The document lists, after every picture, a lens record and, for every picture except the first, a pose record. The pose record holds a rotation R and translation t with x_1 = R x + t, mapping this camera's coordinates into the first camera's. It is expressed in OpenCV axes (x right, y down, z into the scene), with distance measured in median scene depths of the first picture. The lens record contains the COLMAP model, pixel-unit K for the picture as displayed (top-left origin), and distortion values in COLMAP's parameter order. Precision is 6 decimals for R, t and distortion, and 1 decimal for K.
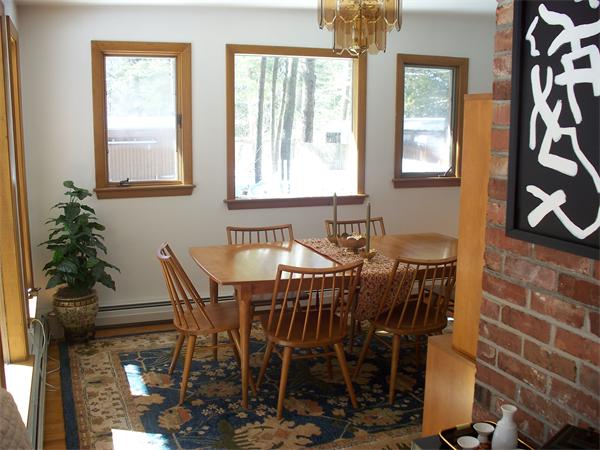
lens RADIAL K [[638.5, 0, 302.7], [0, 638.5, 225.6], [0, 0, 1]] dist [-0.106584, 0.000000]
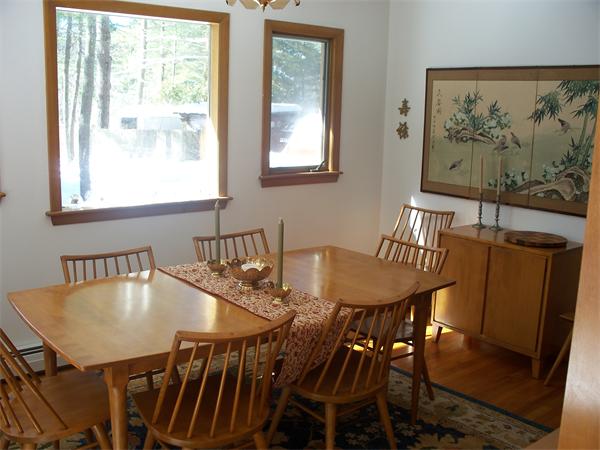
lens RADIAL K [[638.5, 0, 294.8], [0, 638.5, 227.3], [0, 0, 1]] dist [-0.106584, 0.000000]
pose [[0.952820, -0.043606, 0.300389, -0.063007], [0.035827, 0.998866, 0.031360, -0.032378], [-0.301415, -0.019119, 0.953301, 0.216600]]
